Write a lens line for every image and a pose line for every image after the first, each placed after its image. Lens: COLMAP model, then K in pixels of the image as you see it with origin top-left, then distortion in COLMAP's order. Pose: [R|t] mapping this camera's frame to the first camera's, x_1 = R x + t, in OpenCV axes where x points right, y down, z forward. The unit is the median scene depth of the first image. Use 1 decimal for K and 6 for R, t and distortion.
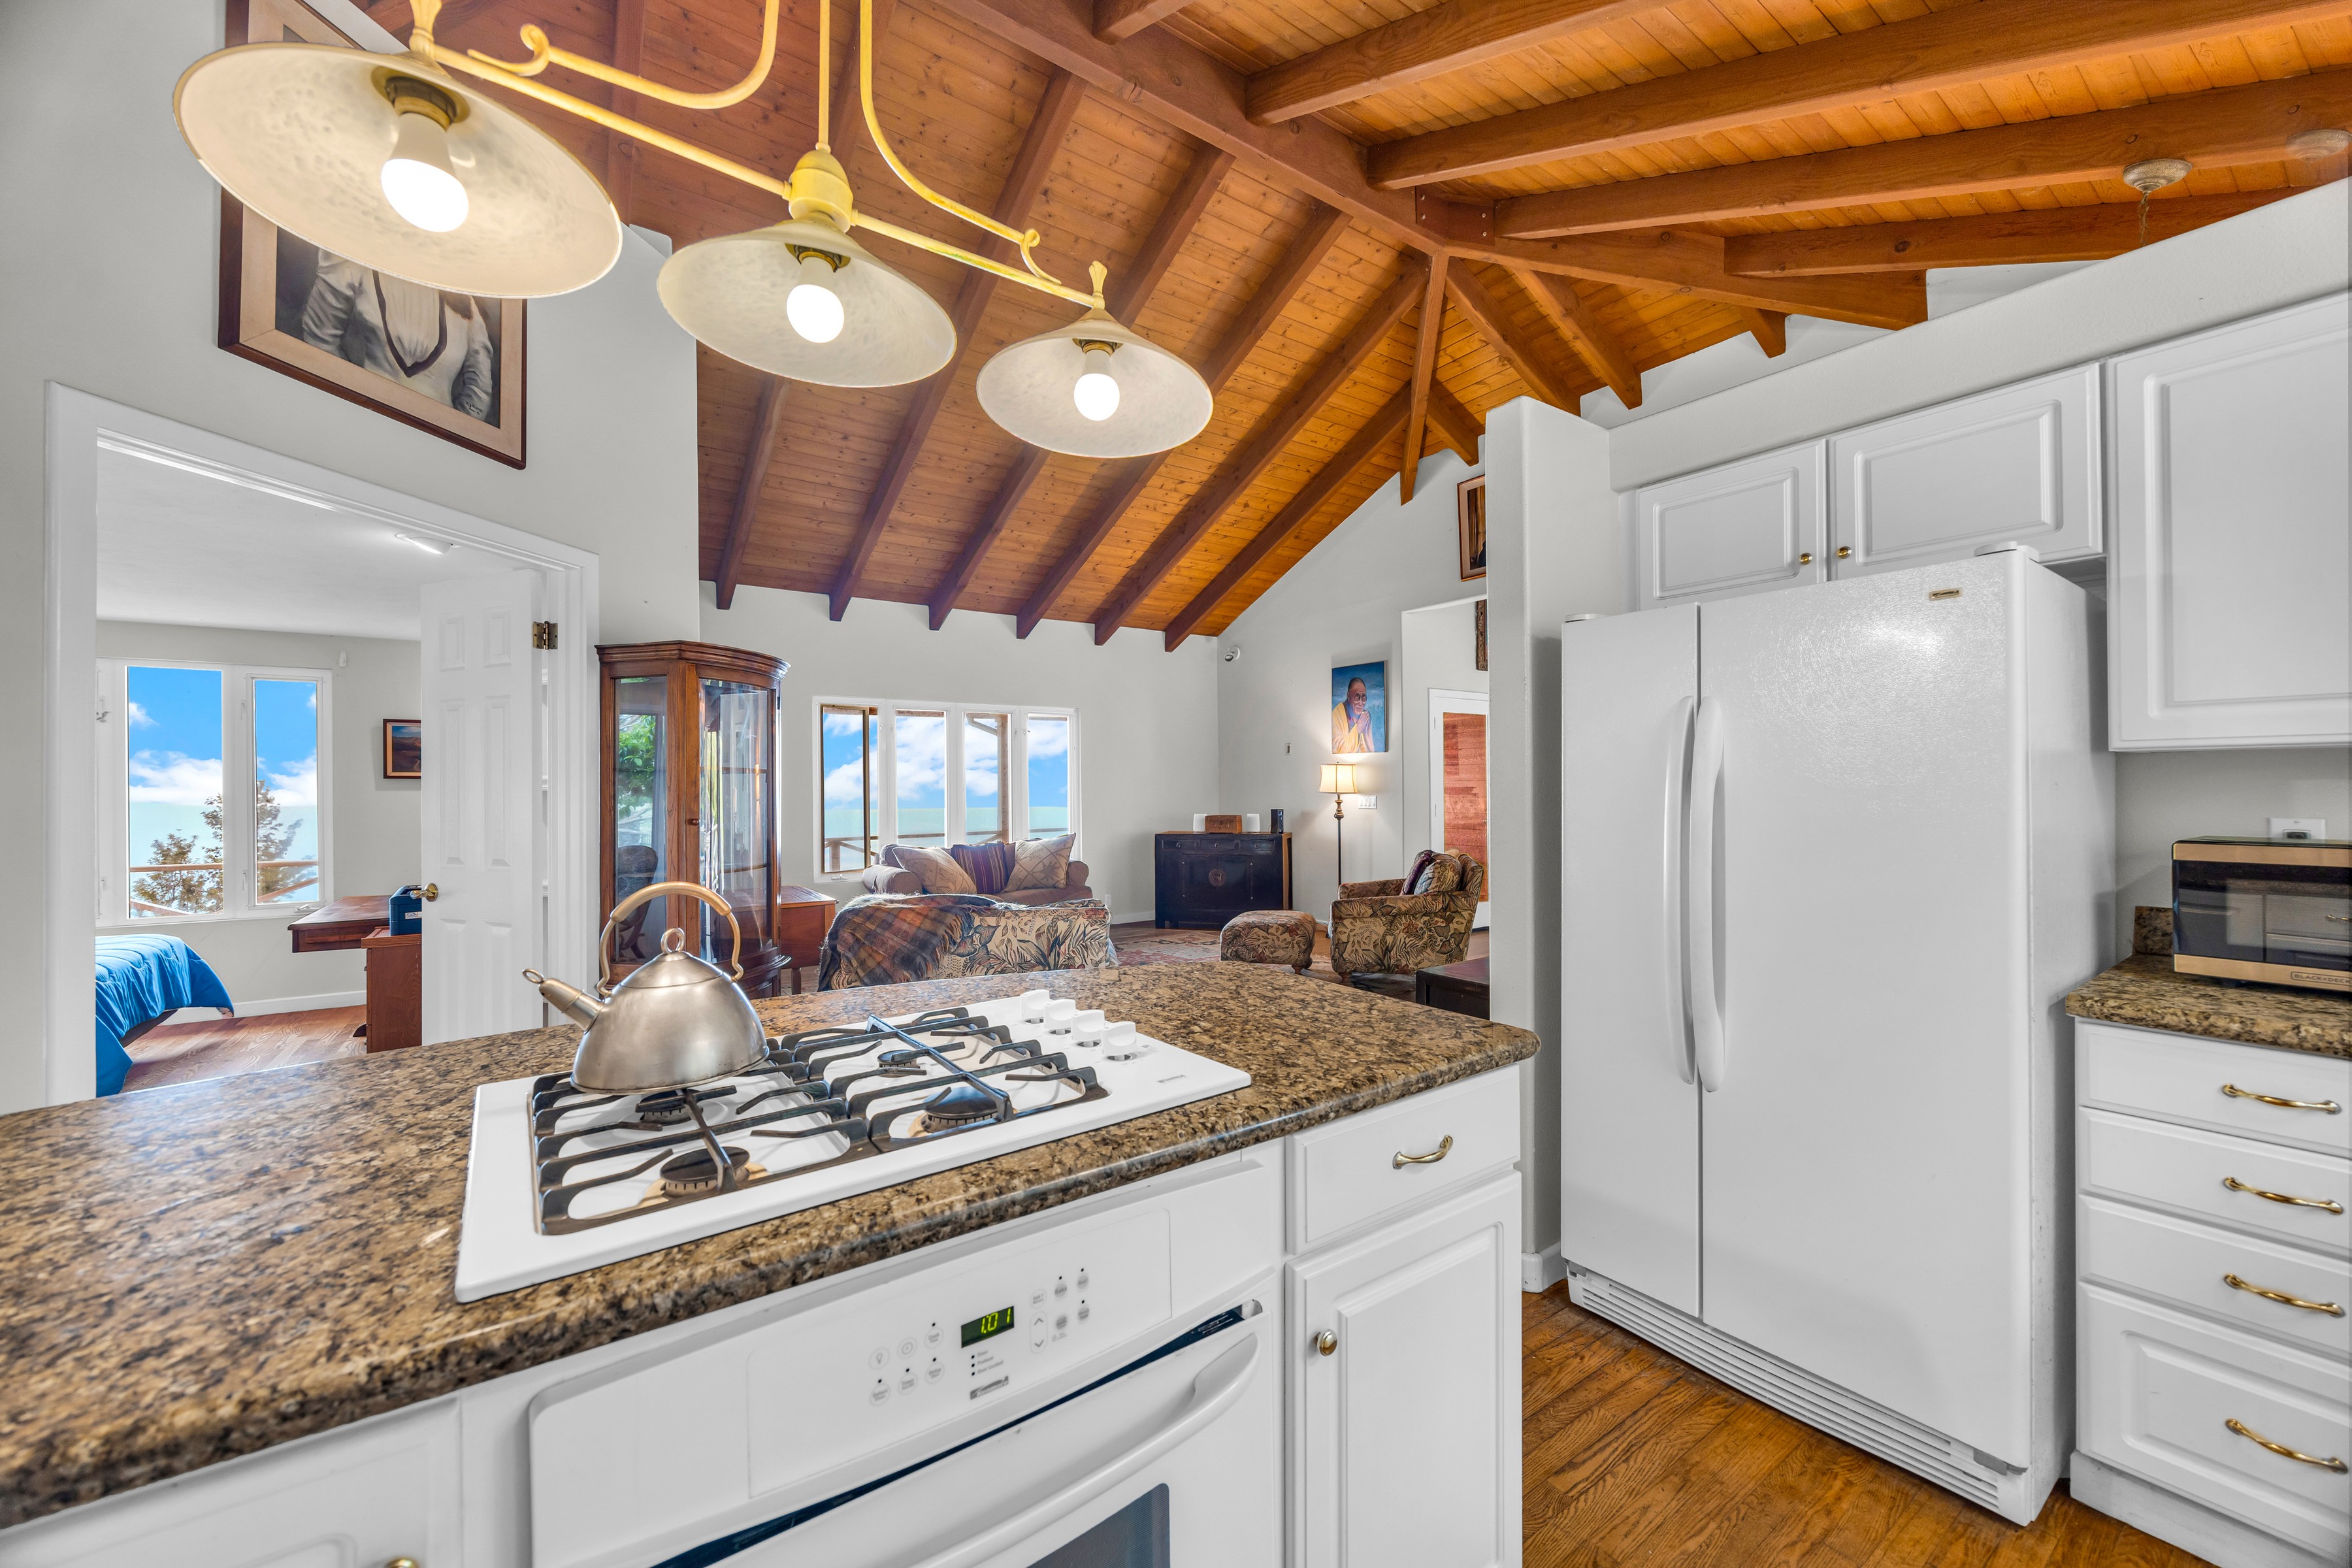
lens RADIAL K [[902.3, 0, 1158.8], [0, 902.3, 778.4], [0, 0, 1]] dist [-0.002236, -0.000365]
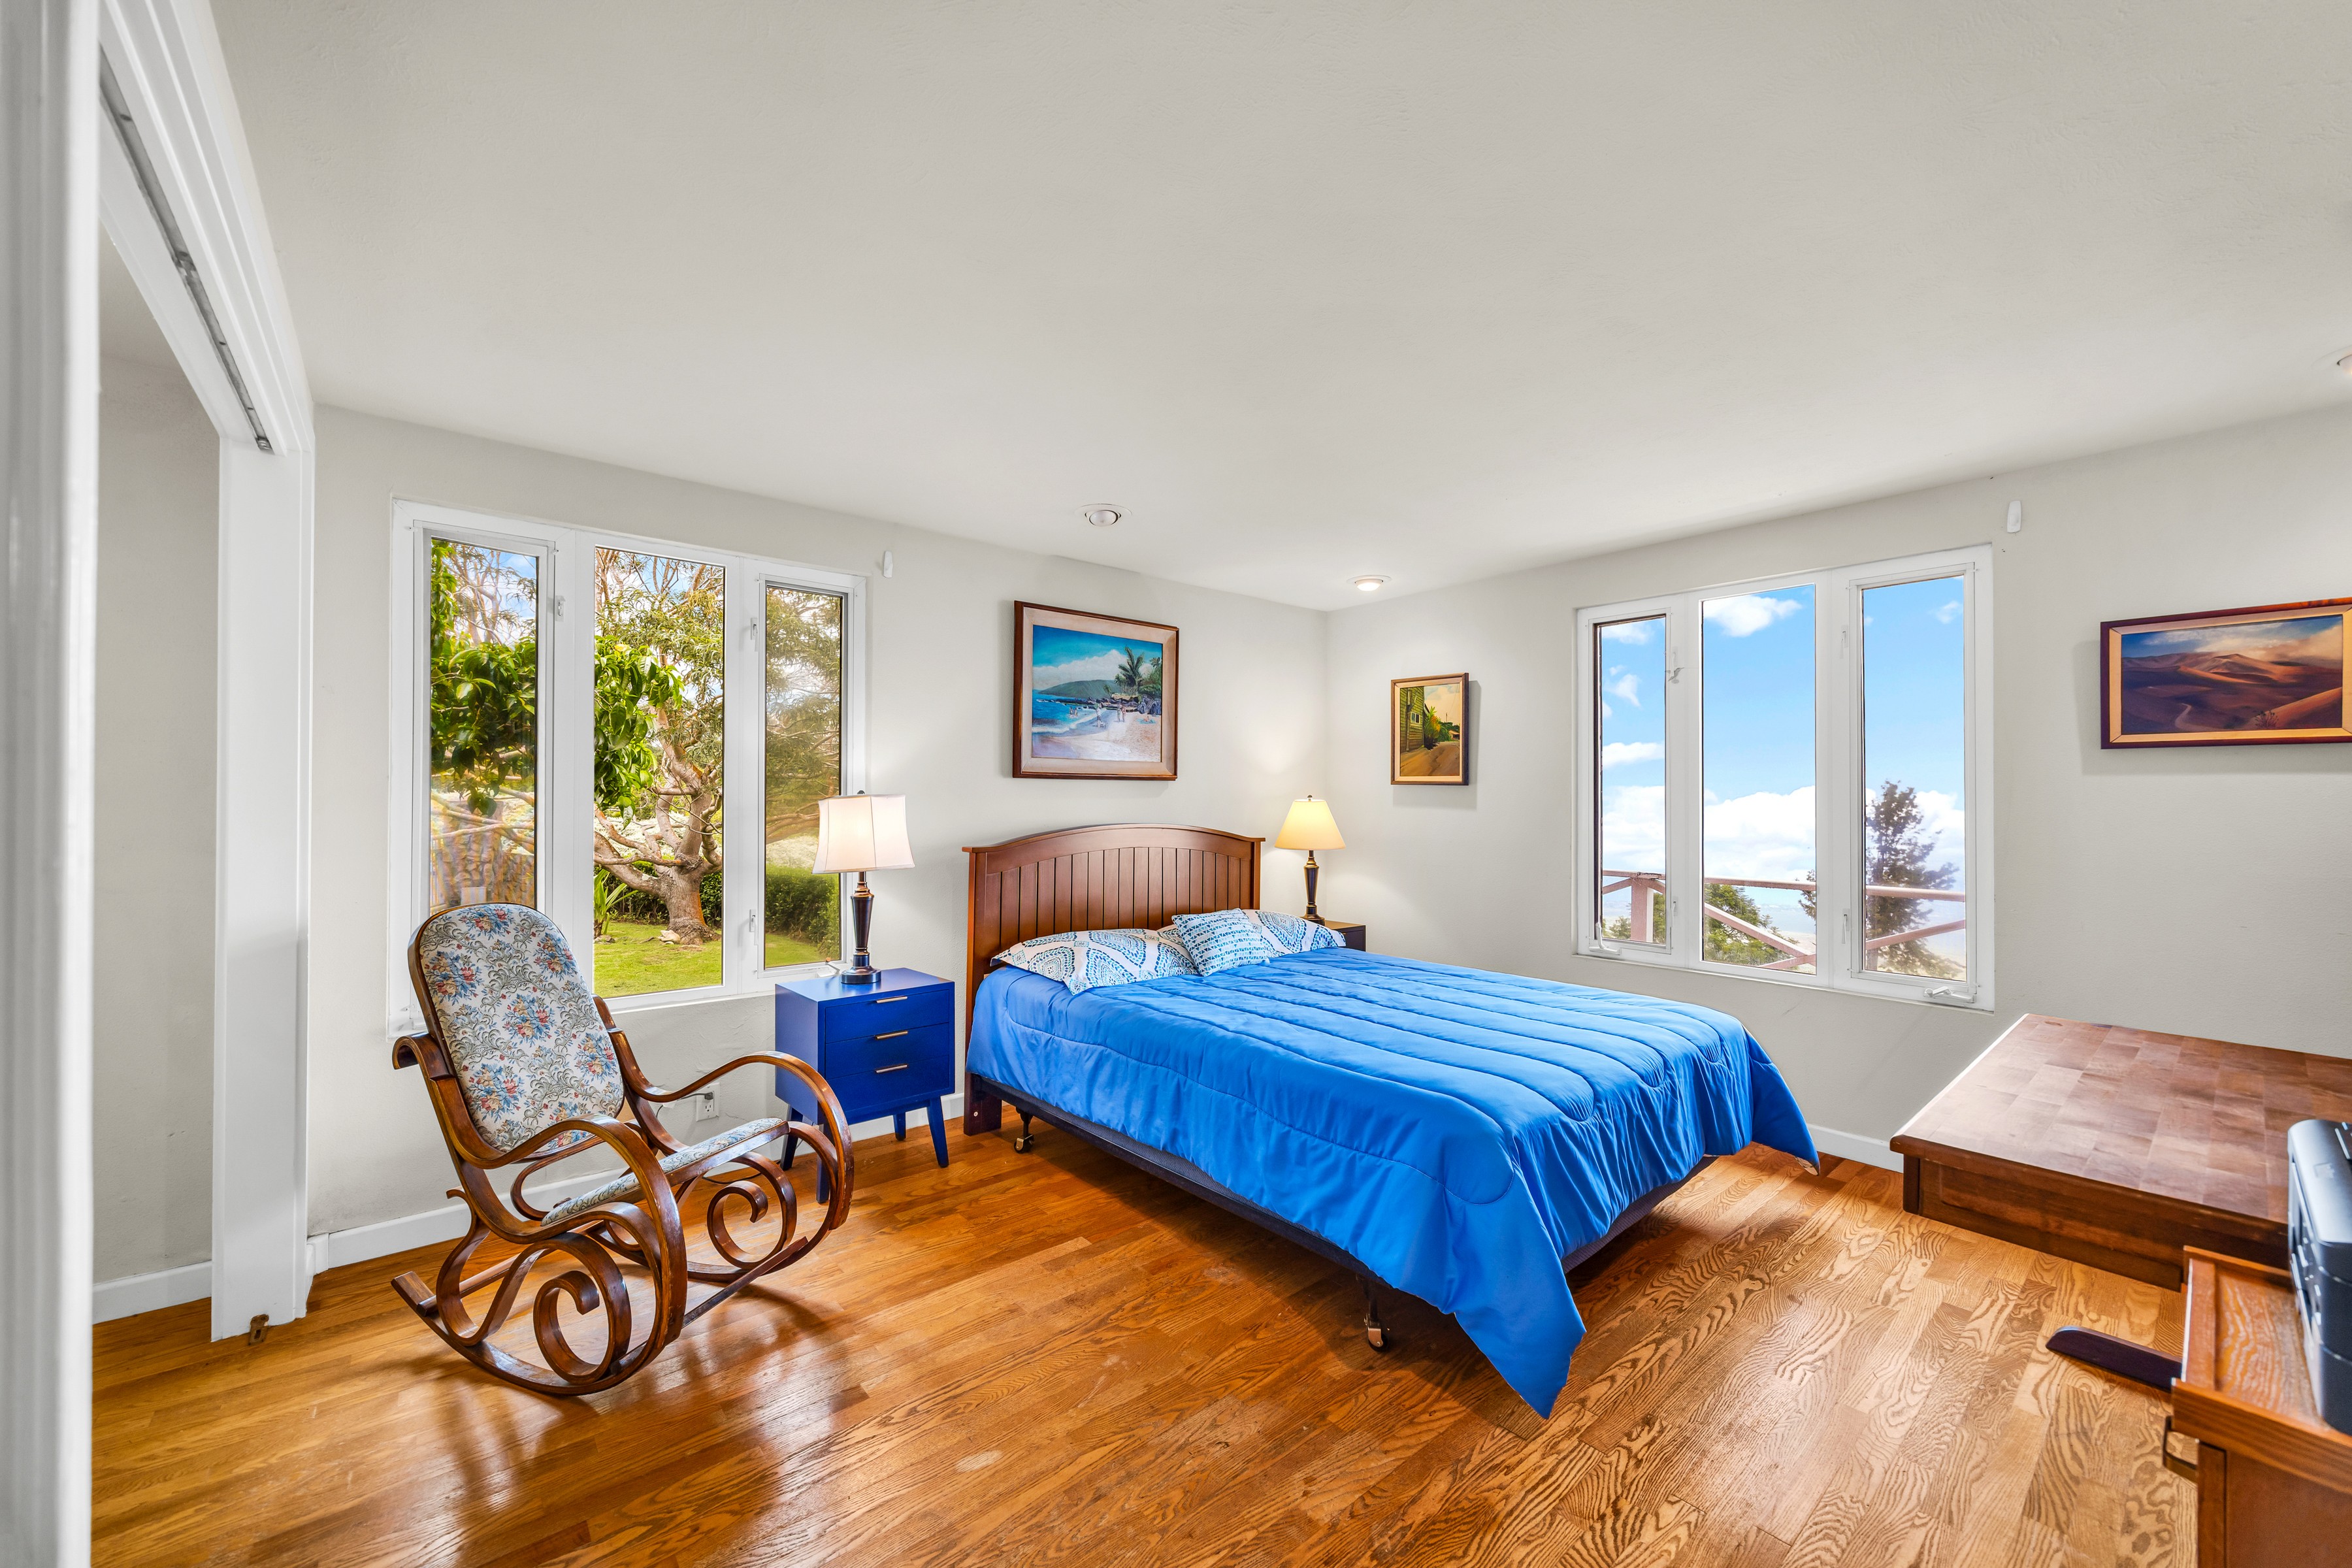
lens RADIAL K [[902.3, 0, 1173.4], [0, 902.3, 792.1], [0, 0, 1]] dist [-0.002236, -0.000365]
pose [[0.101721, 0.004260, -0.994804, -0.443421], [0.003270, 0.999984, 0.004616, 0.019672], [0.994808, -0.003723, 0.101706, 0.469988]]
